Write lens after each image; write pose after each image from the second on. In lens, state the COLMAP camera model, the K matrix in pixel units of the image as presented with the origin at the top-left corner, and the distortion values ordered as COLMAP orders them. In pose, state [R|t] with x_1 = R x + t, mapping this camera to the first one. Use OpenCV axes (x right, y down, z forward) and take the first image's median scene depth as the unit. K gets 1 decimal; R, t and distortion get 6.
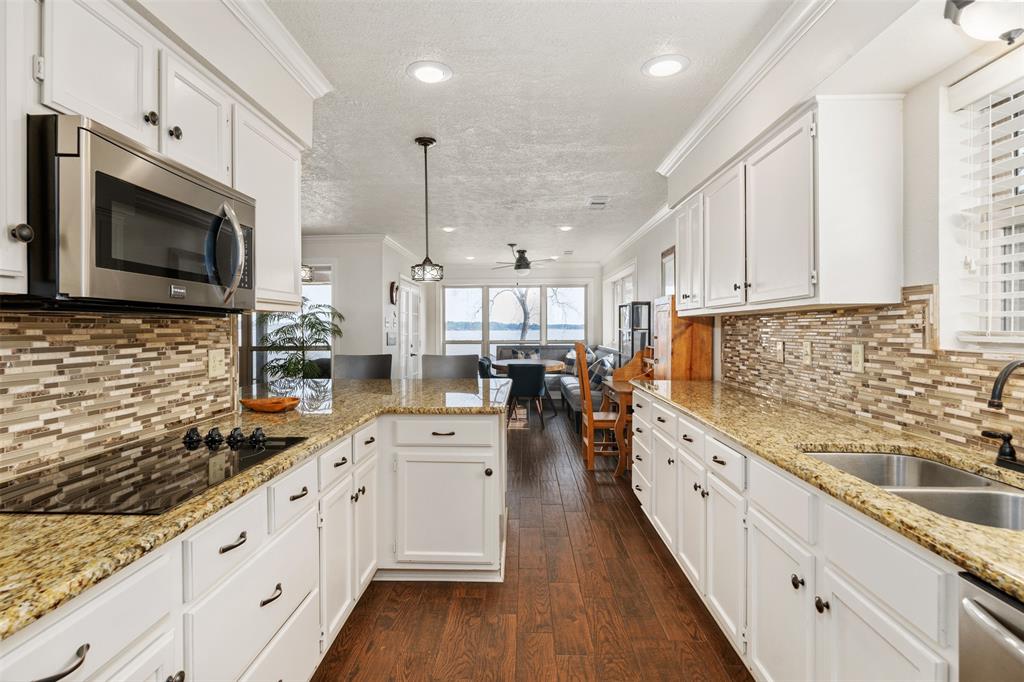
lens RADIAL K [[542.5, 0, 504.9], [0, 542.5, 331.9], [0, 0, 1]] dist [-0.003250, -0.000792]
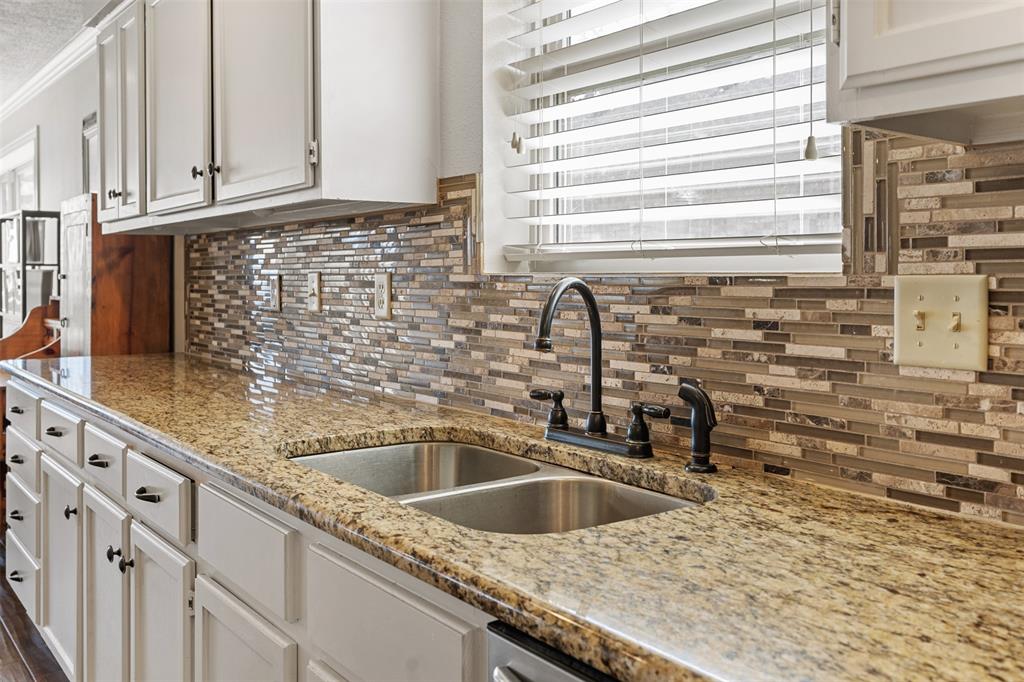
lens RADIAL K [[914.2, 0, 531.2], [0, 914.2, 284.2], [0, 0, 1]] dist [0.009956, -0.001833]
pose [[0.760788, -0.000415, 0.649000, 0.125039], [0.000169, 1.000000, 0.000441, 0.042329], [-0.649000, -0.000226, 0.760788, 0.117664]]
